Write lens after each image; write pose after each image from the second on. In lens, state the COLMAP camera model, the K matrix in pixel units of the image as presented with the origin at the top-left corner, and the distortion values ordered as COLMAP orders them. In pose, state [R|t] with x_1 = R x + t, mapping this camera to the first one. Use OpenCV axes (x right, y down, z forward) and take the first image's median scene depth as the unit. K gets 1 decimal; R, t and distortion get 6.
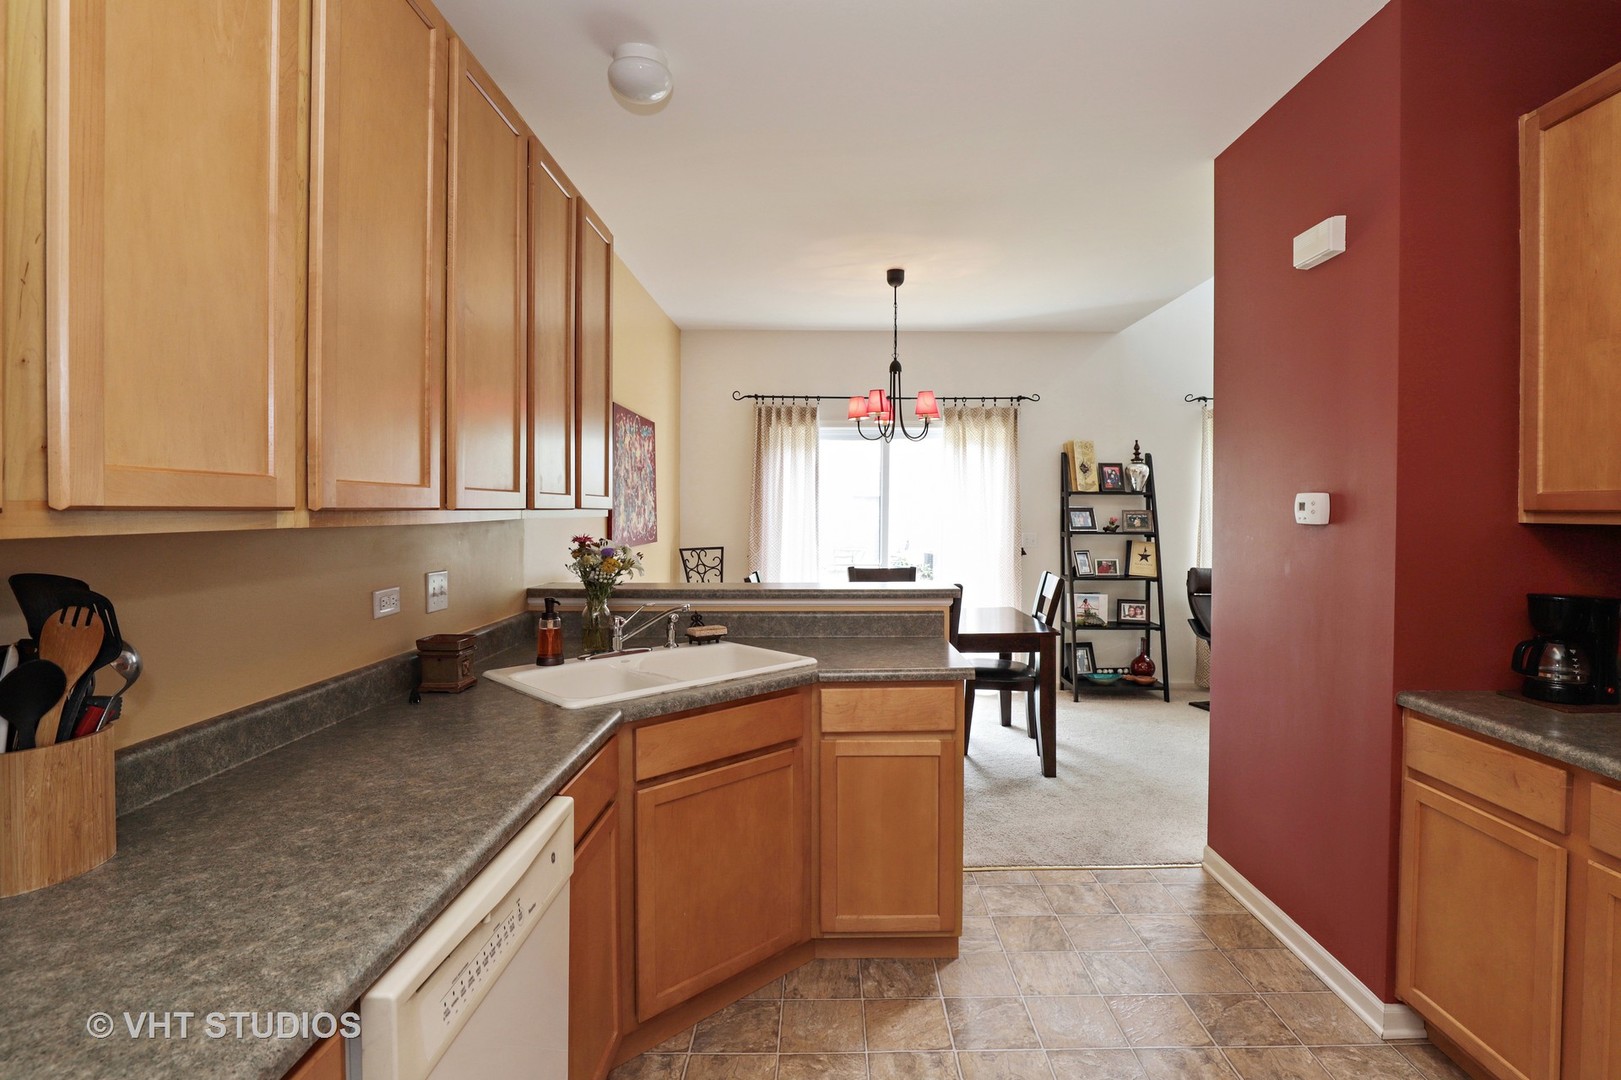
lens RADIAL K [[823.7, 0, 813.5], [0, 823.7, 528.9], [0, 0, 1]] dist [-0.024973, 0.002234]
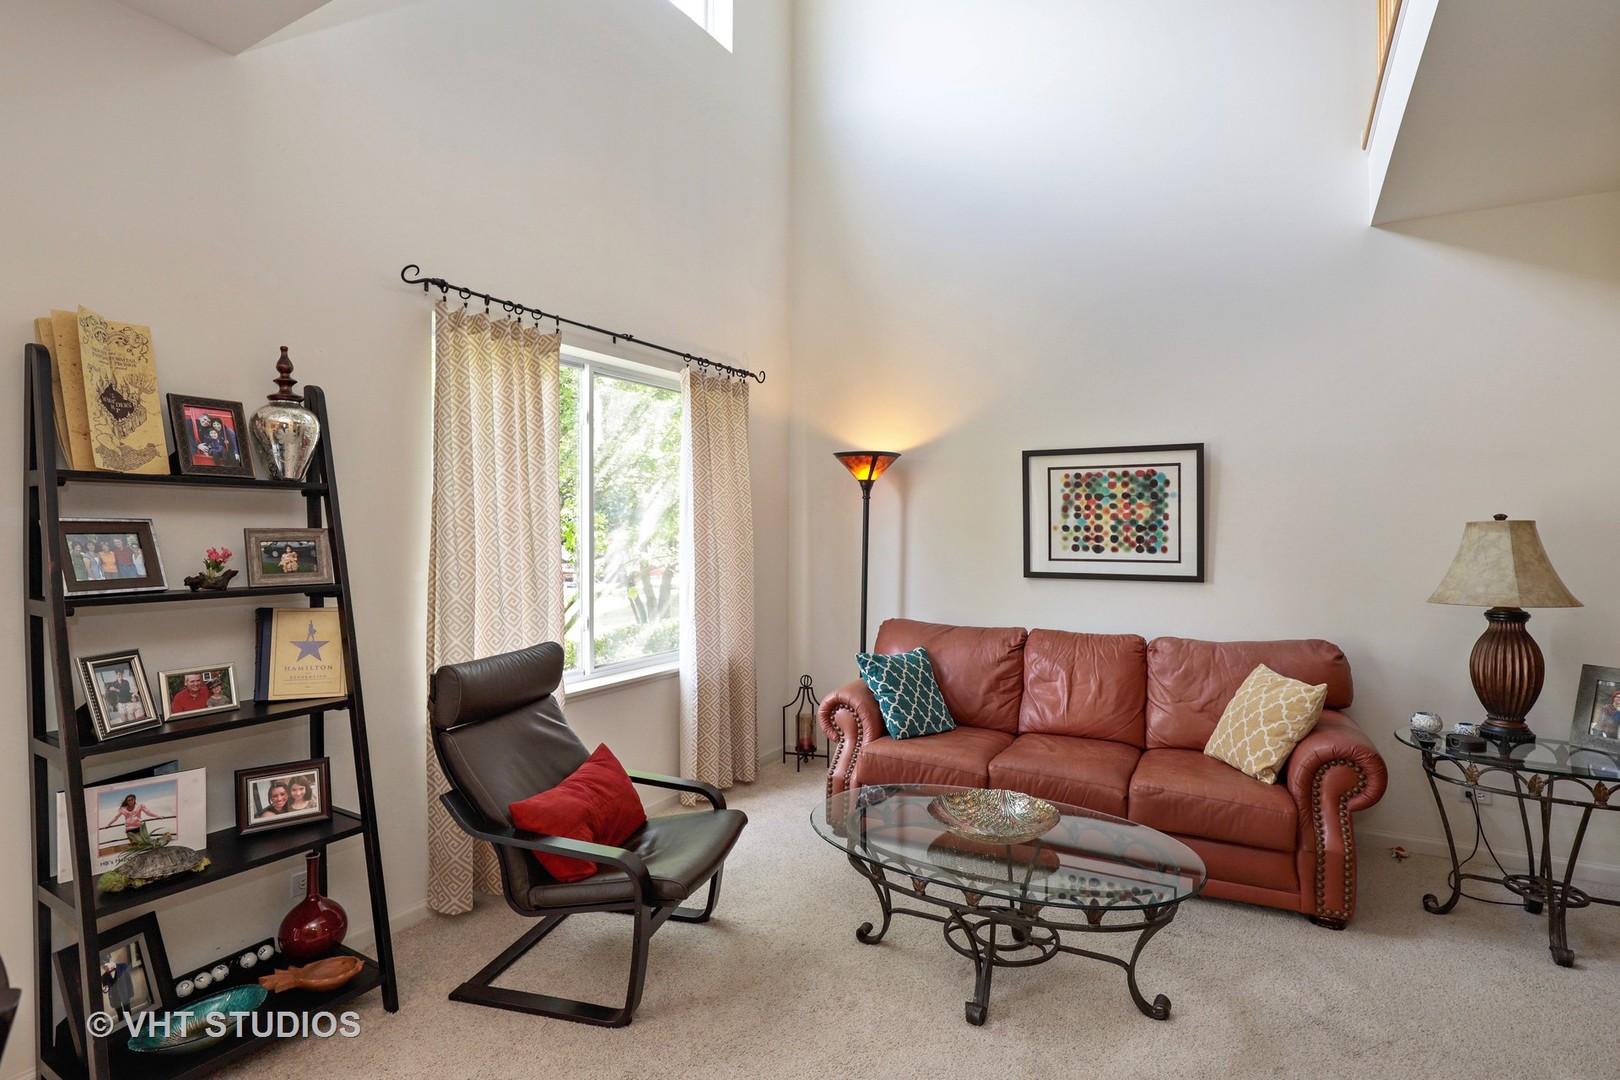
lens RADIAL K [[823.2, 0, 838.4], [0, 823.2, 533.7], [0, 0, 1]] dist [-0.024973, 0.002234]
pose [[0.485437, -0.009849, 0.874216, 0.186211], [0.012844, 0.999909, 0.004133, -0.018794], [-0.874177, 0.009222, 0.485519, 0.589643]]
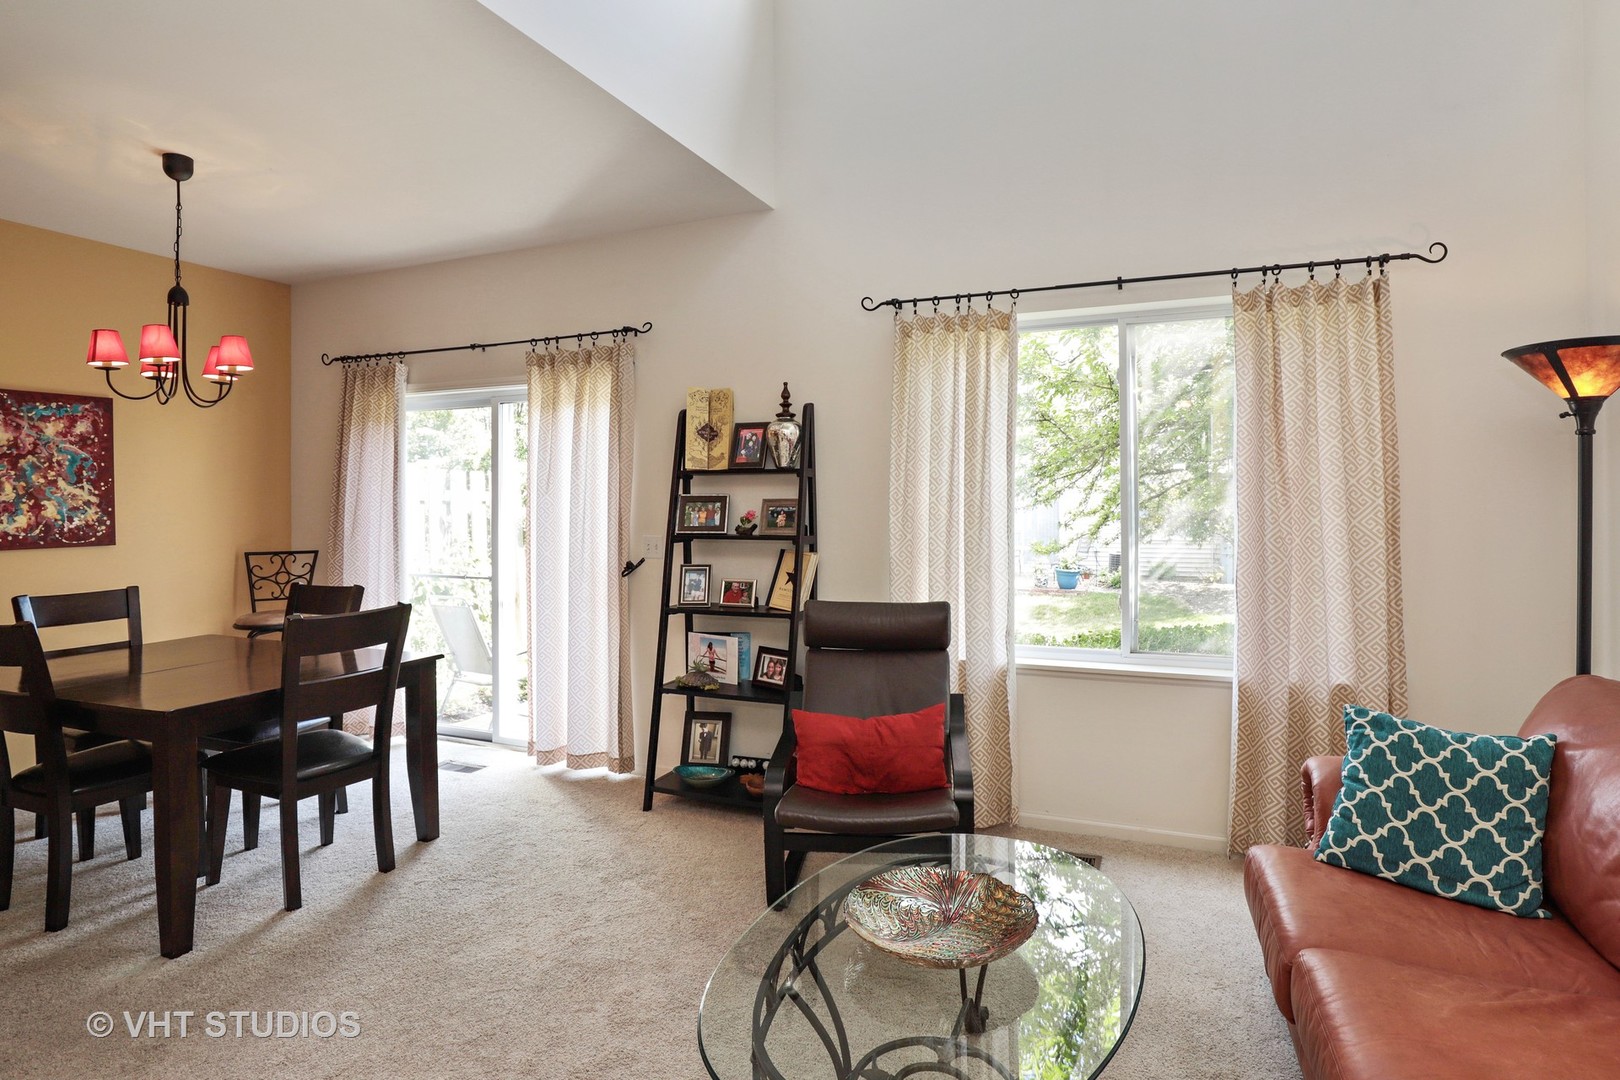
lens RADIAL K [[872.7, 0, 839.2], [0, 872.7, 497.9], [0, 0, 1]] dist [-0.023201, -0.000433]
pose [[0.918726, -0.010365, -0.394760, 0.683237], [0.002839, 0.999803, -0.019644, -0.011168], [0.394885, 0.016927, 0.918574, 0.431593]]
